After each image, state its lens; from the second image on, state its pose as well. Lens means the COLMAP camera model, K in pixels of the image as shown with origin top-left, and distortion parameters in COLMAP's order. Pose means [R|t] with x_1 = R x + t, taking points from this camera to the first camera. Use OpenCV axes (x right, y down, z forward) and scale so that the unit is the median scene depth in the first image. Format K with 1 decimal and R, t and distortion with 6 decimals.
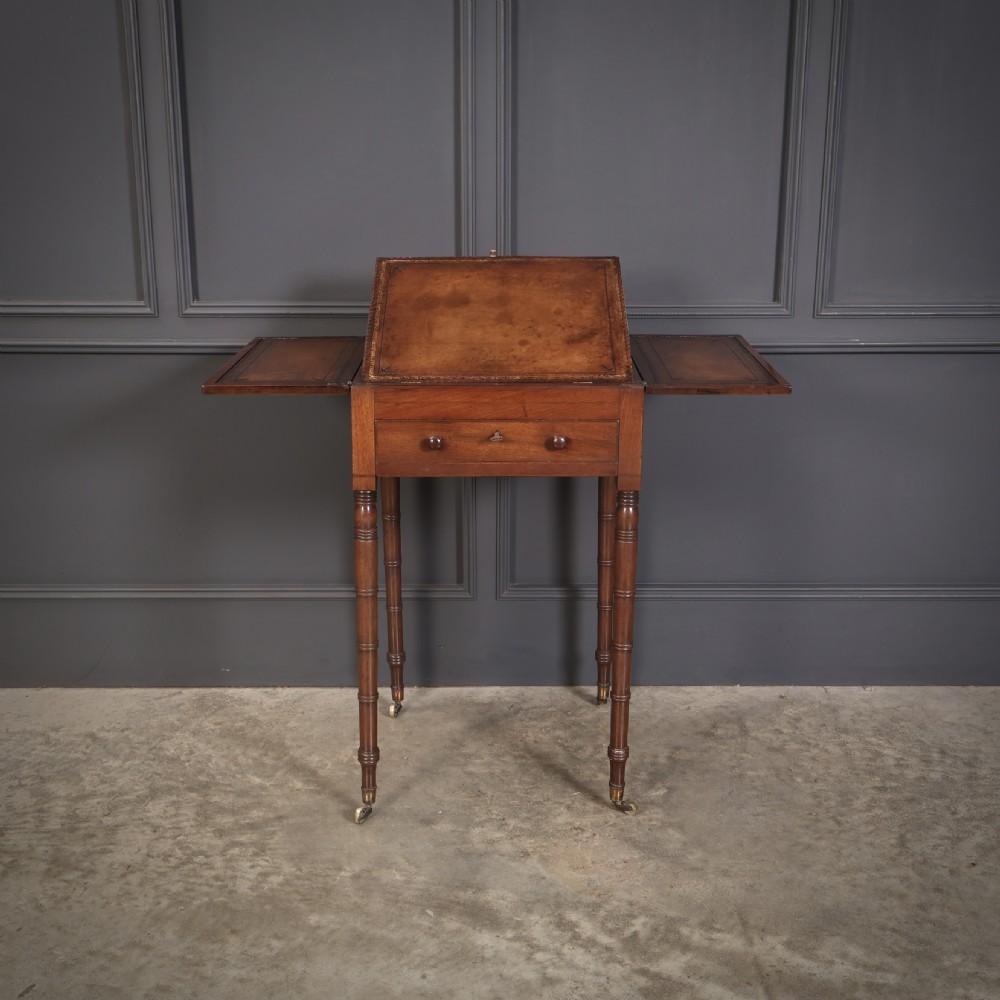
lens RADIAL K [[1346.0, 0, 499.1], [0, 1346.0, 502.4], [0, 0, 1]] dist [0.025534, 0.006111]
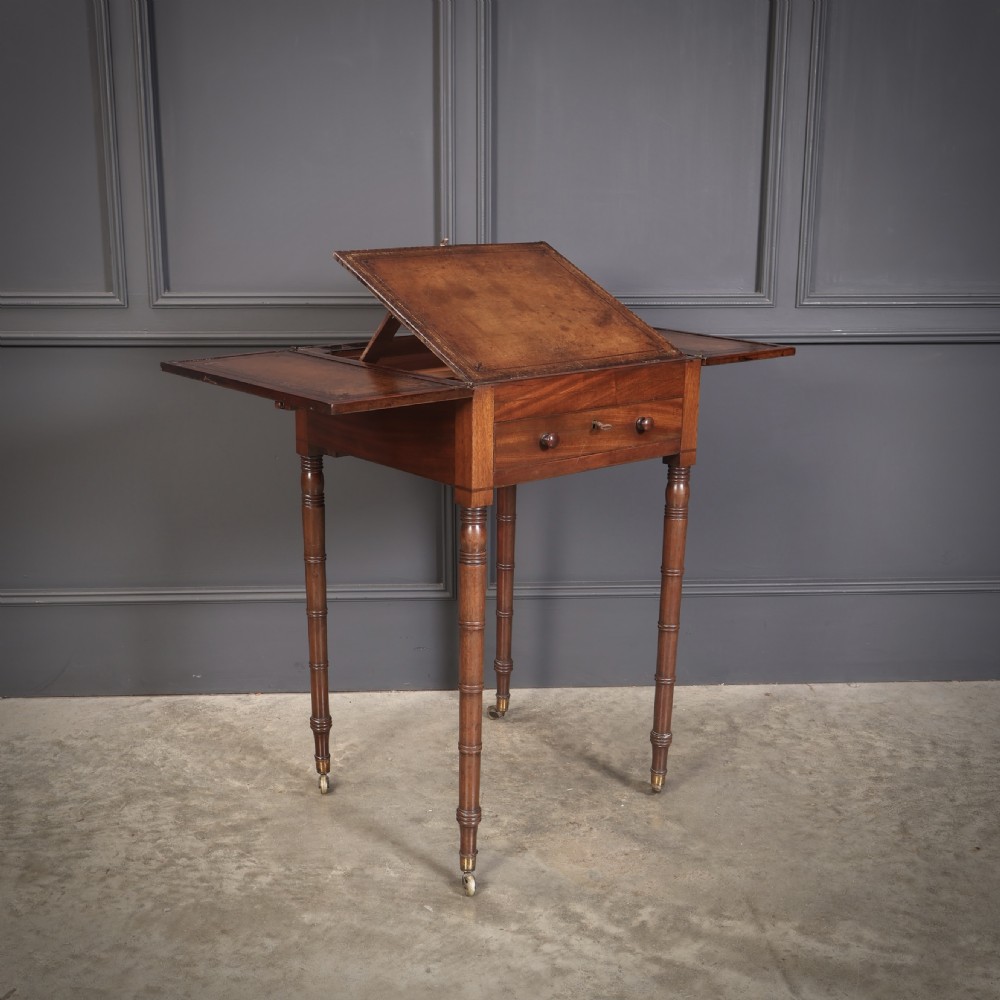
lens RADIAL K [[1345.3, 0, 499.6], [0, 1345.3, 510.8], [0, 0, 1]] dist [0.020833, -0.003140]
pose [[0.998693, -0.009484, 0.050226, -0.041748], [0.010923, 0.999535, -0.028456, 0.044414], [-0.049933, 0.028968, 0.998332, 0.028704]]
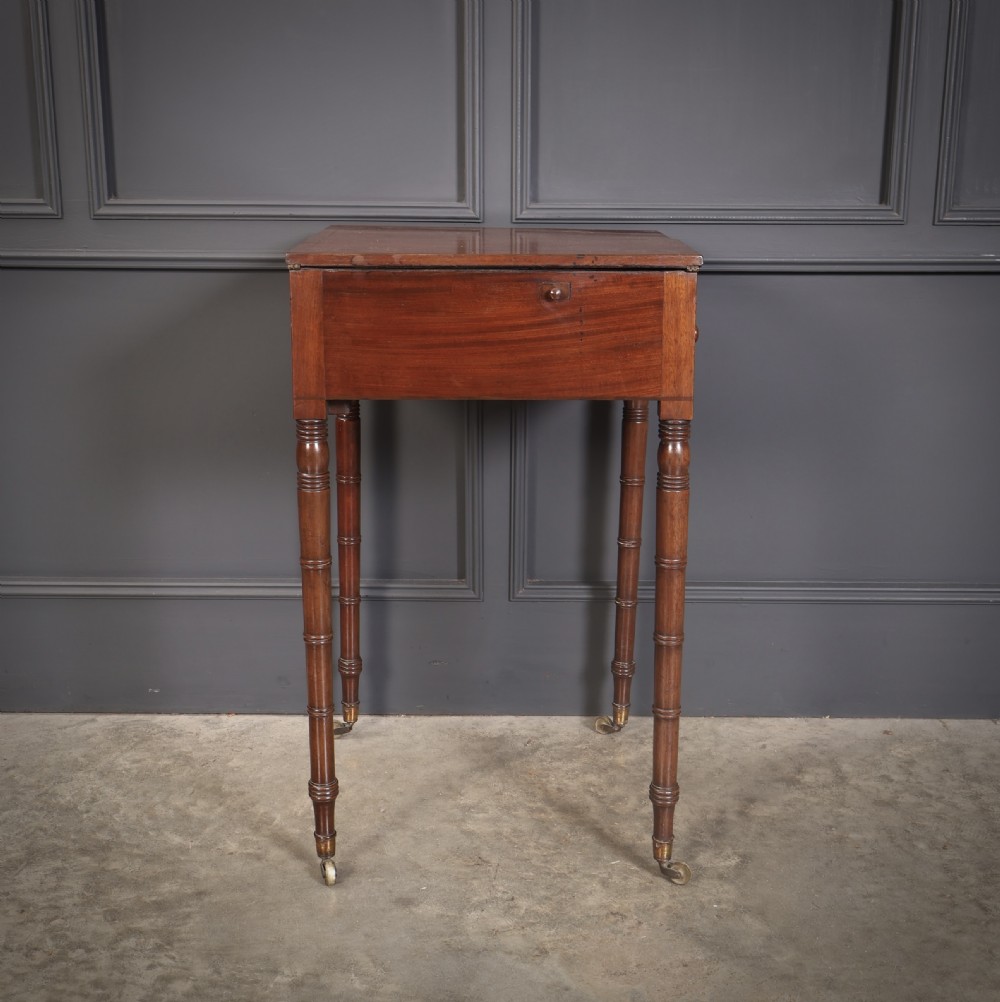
lens RADIAL K [[1404.8, 0, 517.7], [0, 1404.8, 494.8], [0, 0, 1]] dist [0.014076, -0.010396]
pose [[0.999929, 0.006990, -0.009611, 0.012011], [-0.007256, 0.999583, -0.027967, 0.042760], [0.009411, 0.028035, 0.999563, 0.254609]]
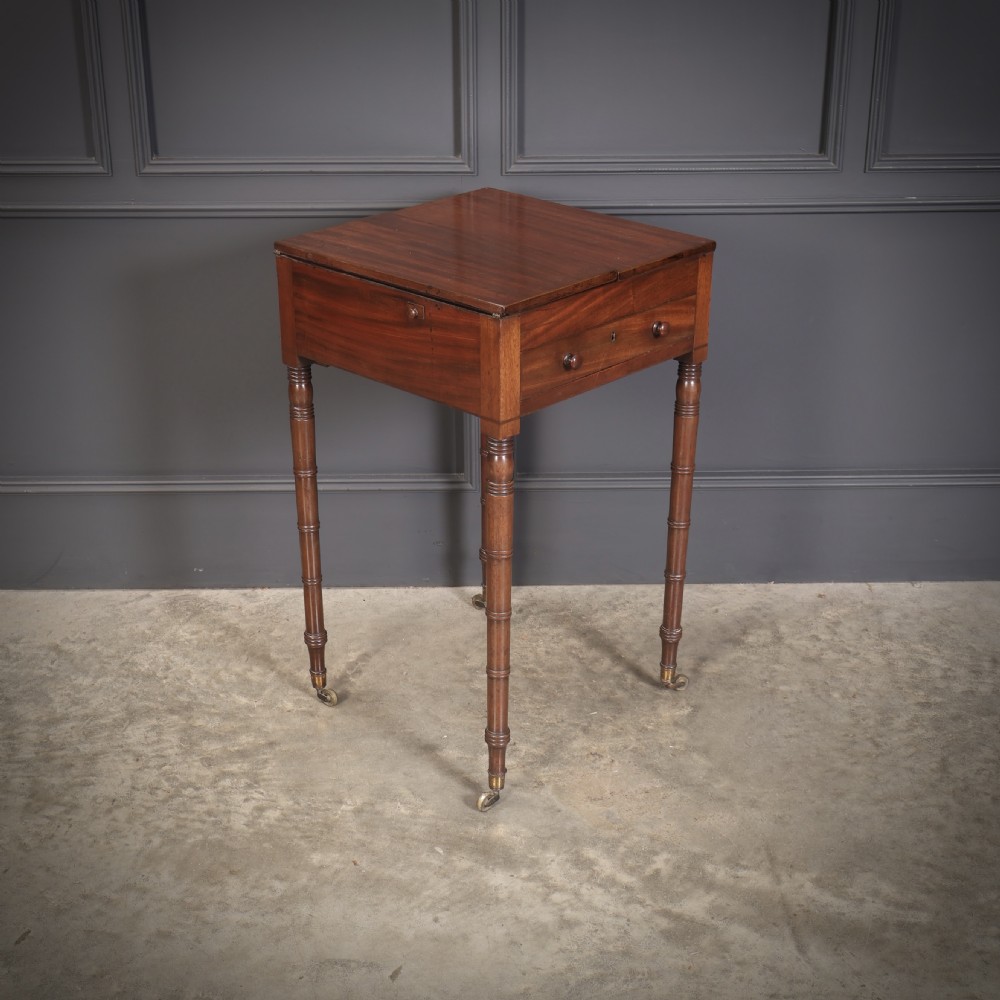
lens RADIAL K [[1663.6, 0, 498.2], [0, 1663.6, 499.5], [0, 0, 1]] dist [0.004152, 0.057162]
pose [[0.999952, -0.006528, 0.007253, -0.015142], [0.005504, 0.991081, 0.133145, -0.083682], [-0.008057, -0.133098, 0.991070, -0.107098]]
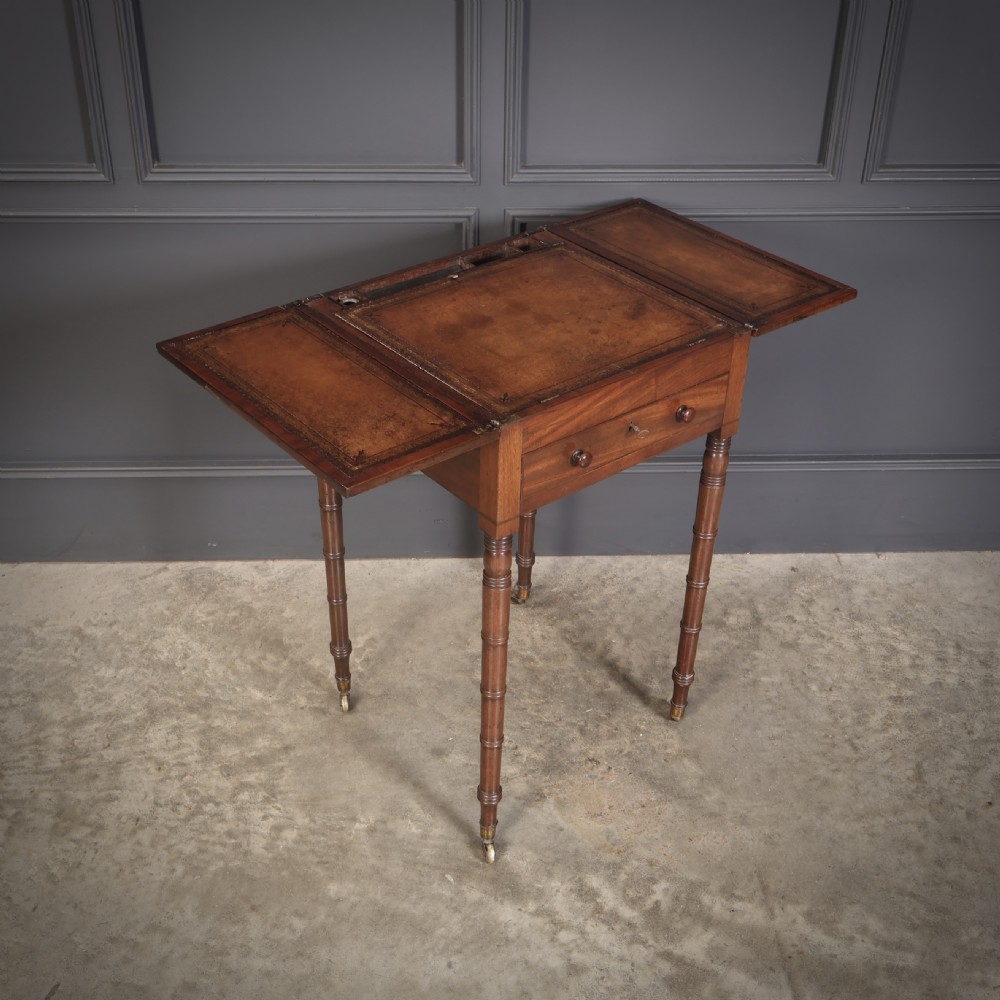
lens RADIAL K [[1361.4, 0, 497.5], [0, 1361.4, 501.7], [0, 0, 1]] dist [0.022324, 0.011880]
pose [[0.999399, -0.007507, 0.033850, -0.043206], [-0.002603, 0.957284, 0.289138, -0.226546], [-0.034575, -0.289052, 0.956689, 0.106541]]
